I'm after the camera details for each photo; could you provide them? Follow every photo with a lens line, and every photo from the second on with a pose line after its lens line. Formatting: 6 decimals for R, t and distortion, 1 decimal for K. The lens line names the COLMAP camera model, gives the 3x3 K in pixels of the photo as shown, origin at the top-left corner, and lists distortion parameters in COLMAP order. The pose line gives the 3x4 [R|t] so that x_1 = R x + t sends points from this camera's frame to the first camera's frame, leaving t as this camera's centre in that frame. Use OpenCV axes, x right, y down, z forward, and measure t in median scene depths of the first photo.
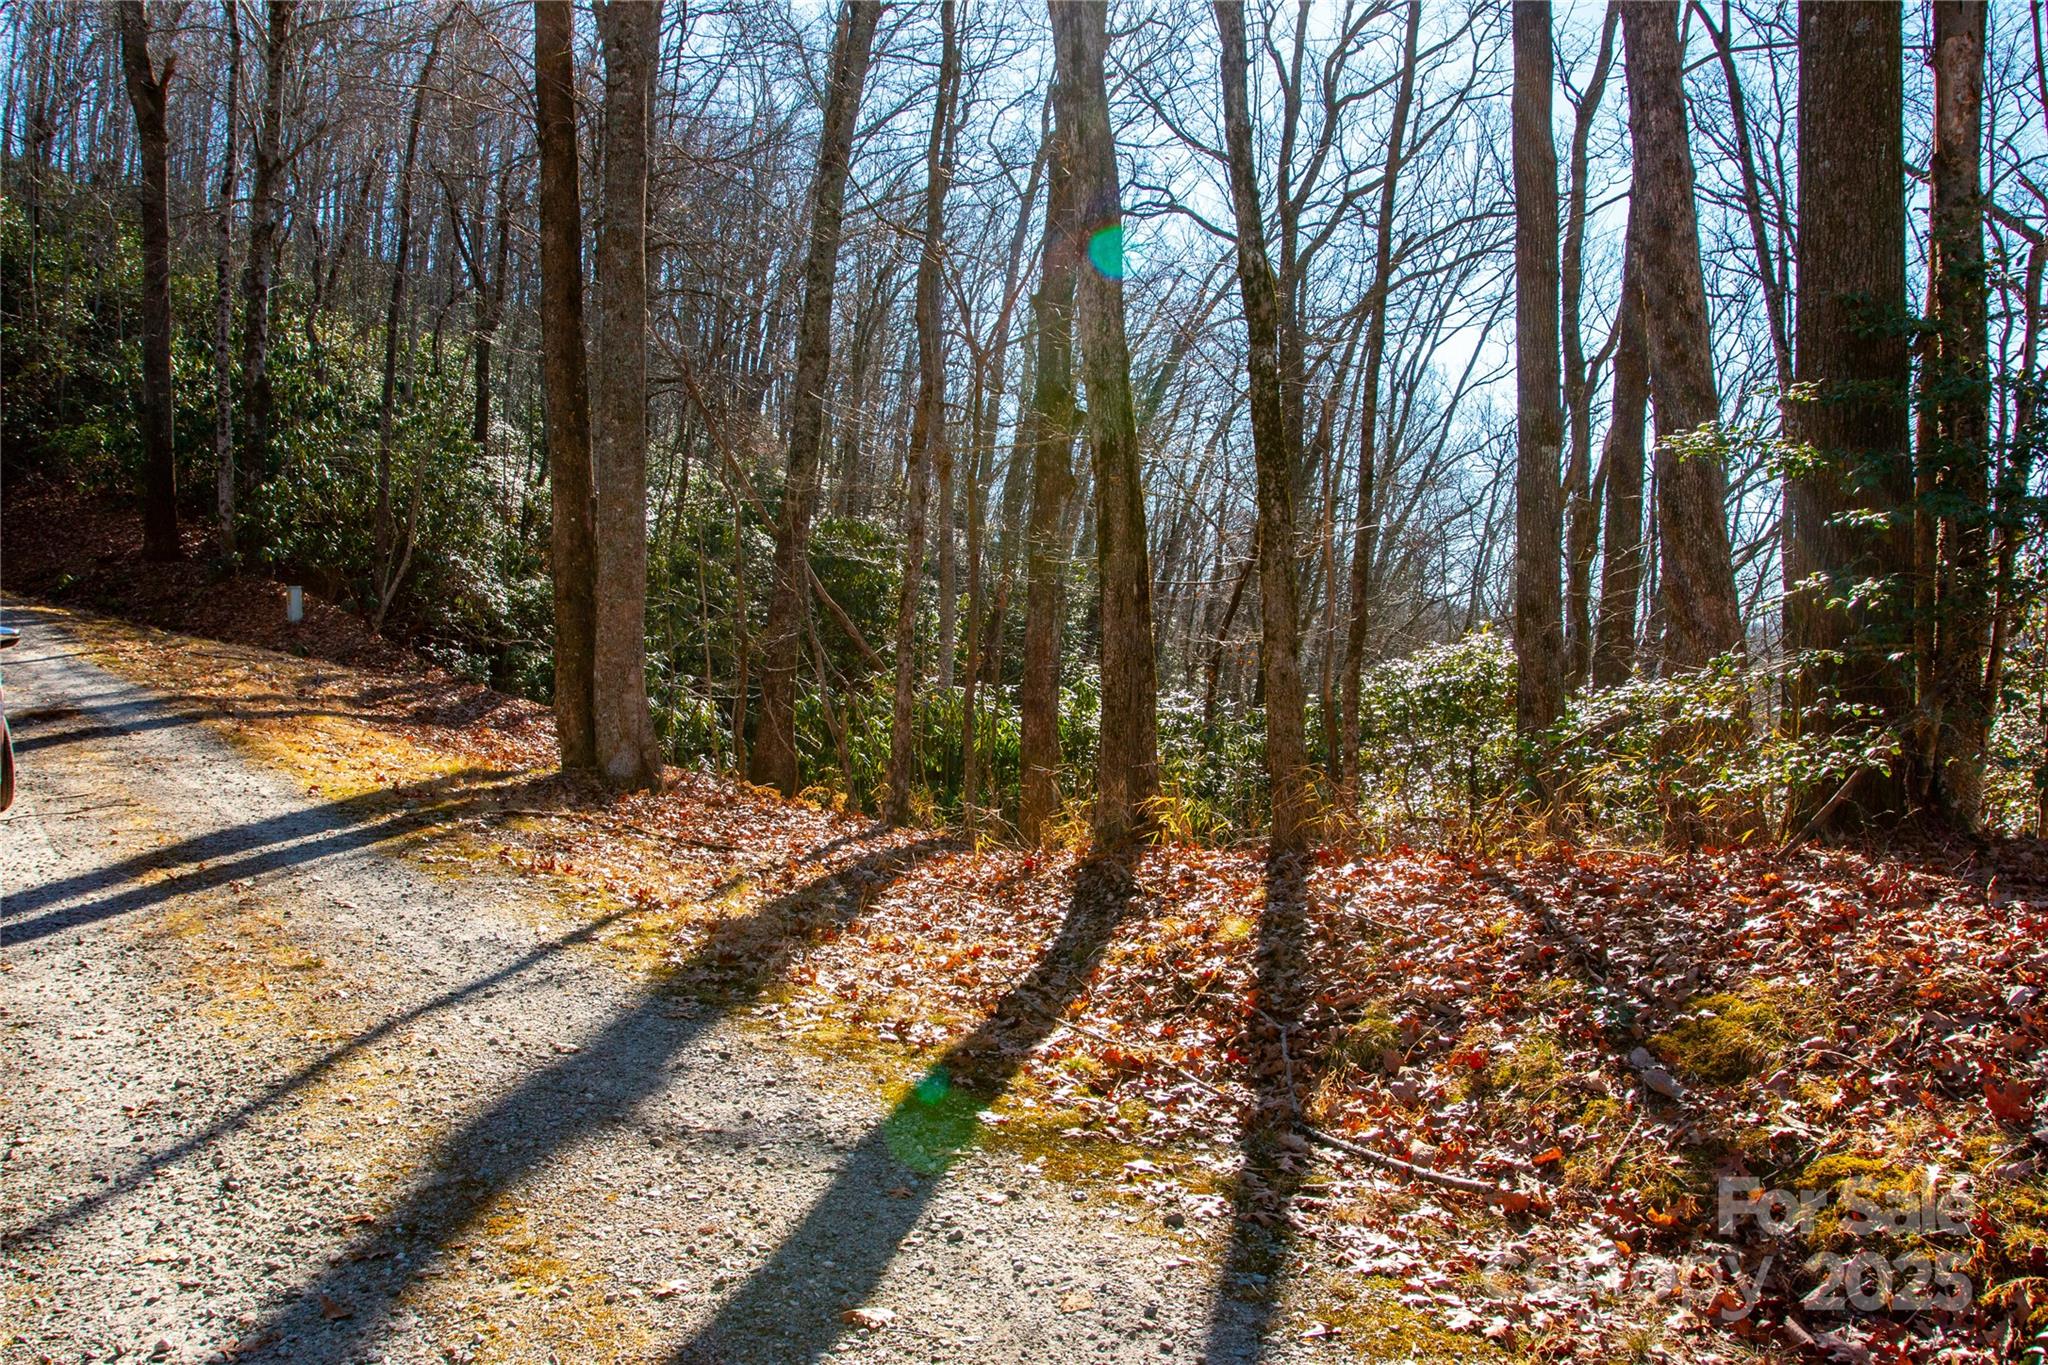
lens RADIAL K [[1606.9, 0, 1023.5], [0, 1606.9, 699.6], [0, 0, 1]] dist [-0.091185, 0.058970]
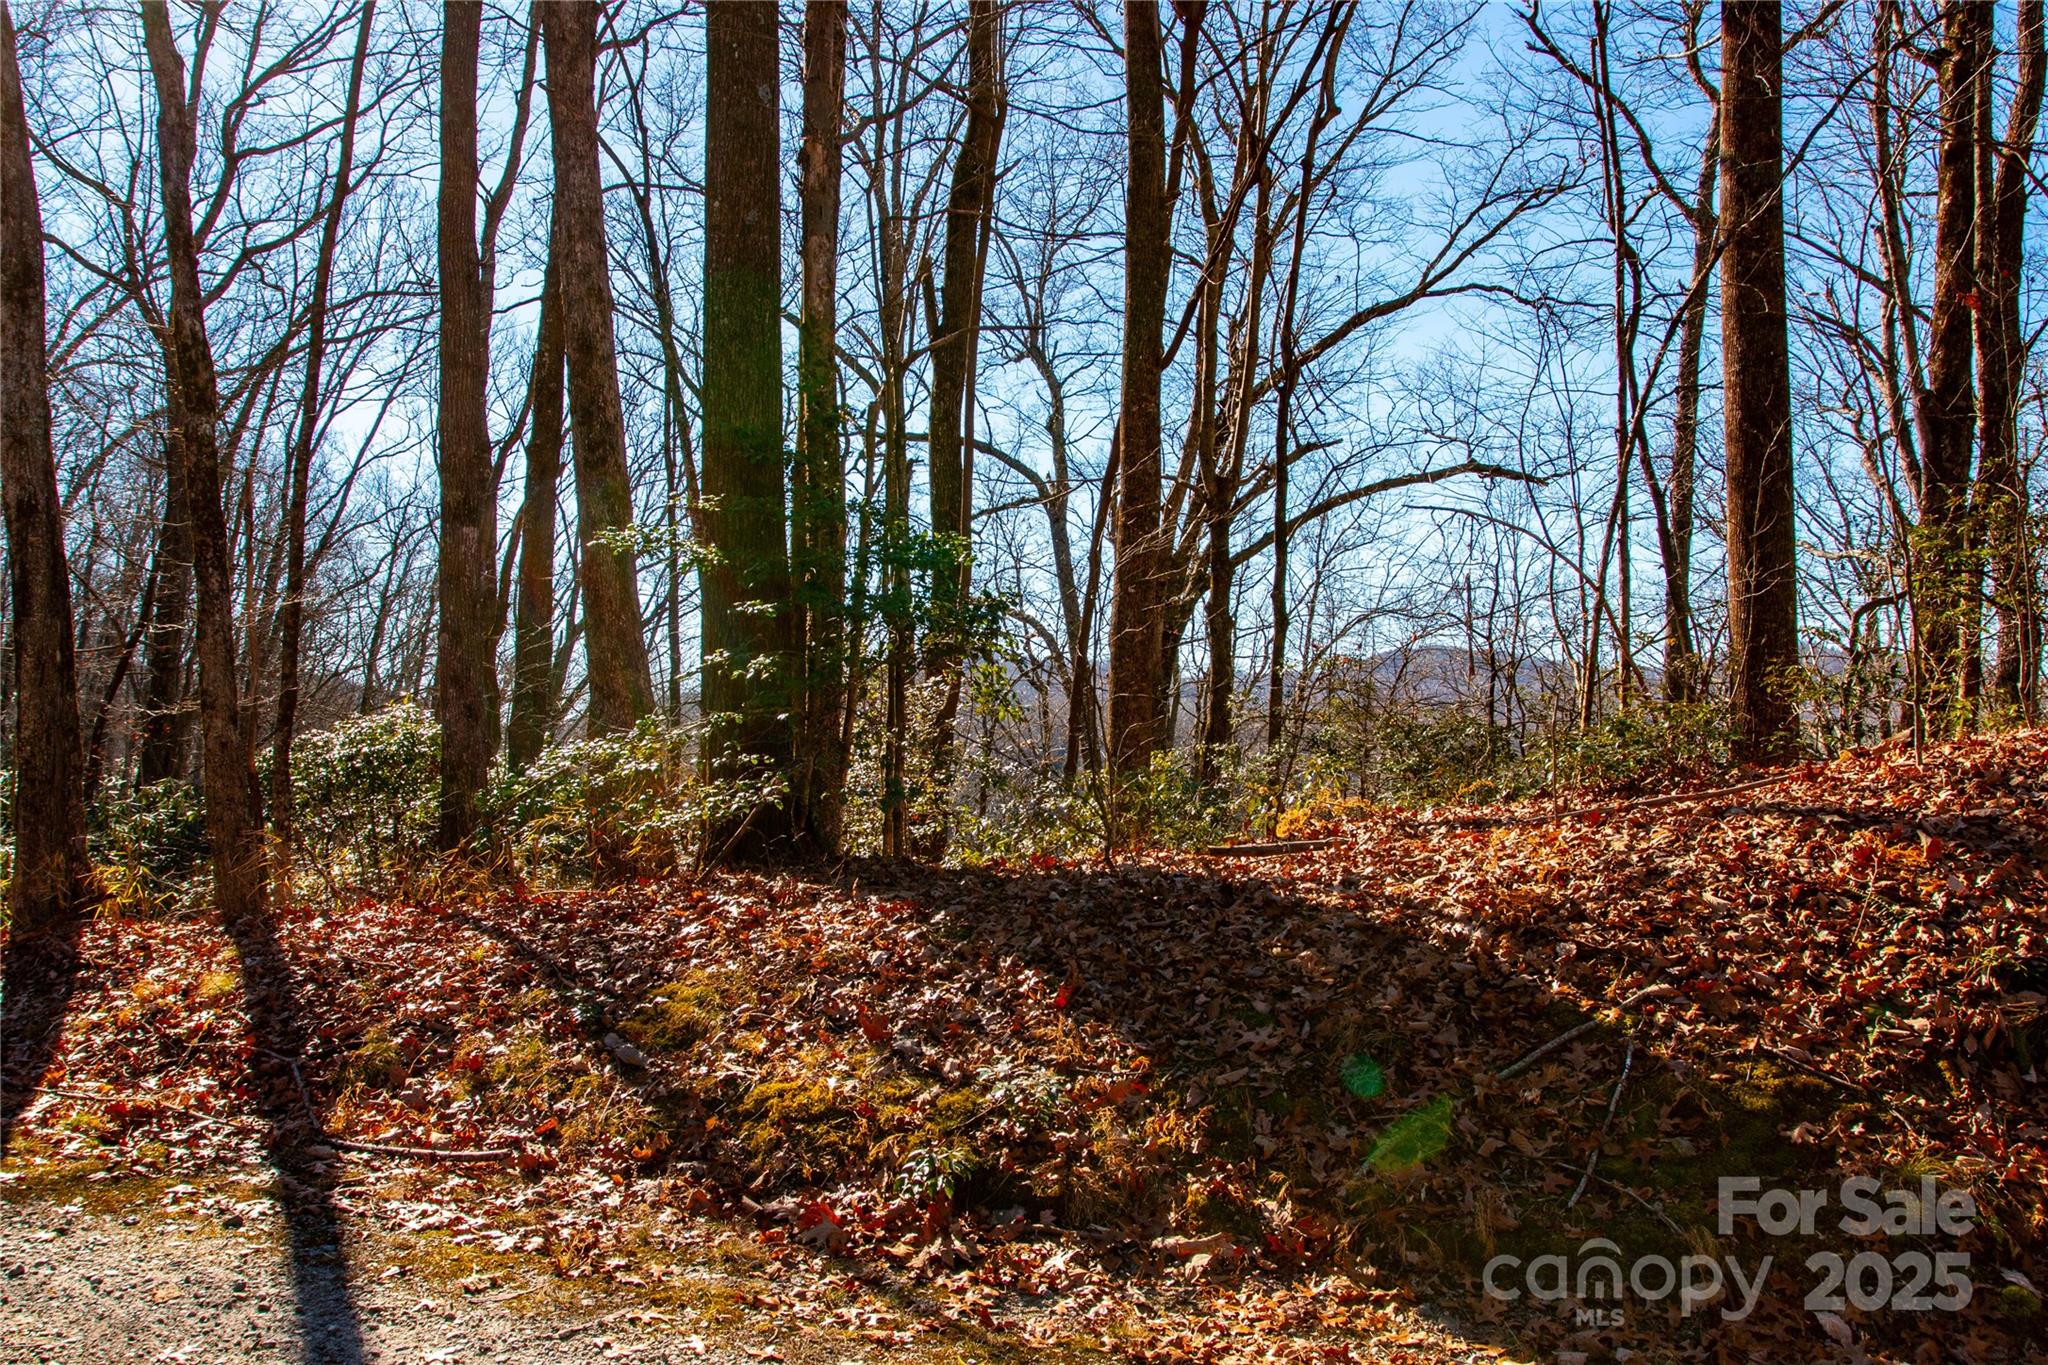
lens RADIAL K [[1606.9, 0, 1023.5], [0, 1606.9, 699.6], [0, 0, 1]] dist [-0.091185, 0.058970]
pose [[0.782813, 0.001561, 0.622255, -0.119912], [0.027352, 0.998944, -0.036916, 0.014511], [-0.621656, 0.045918, 0.781944, -0.165470]]
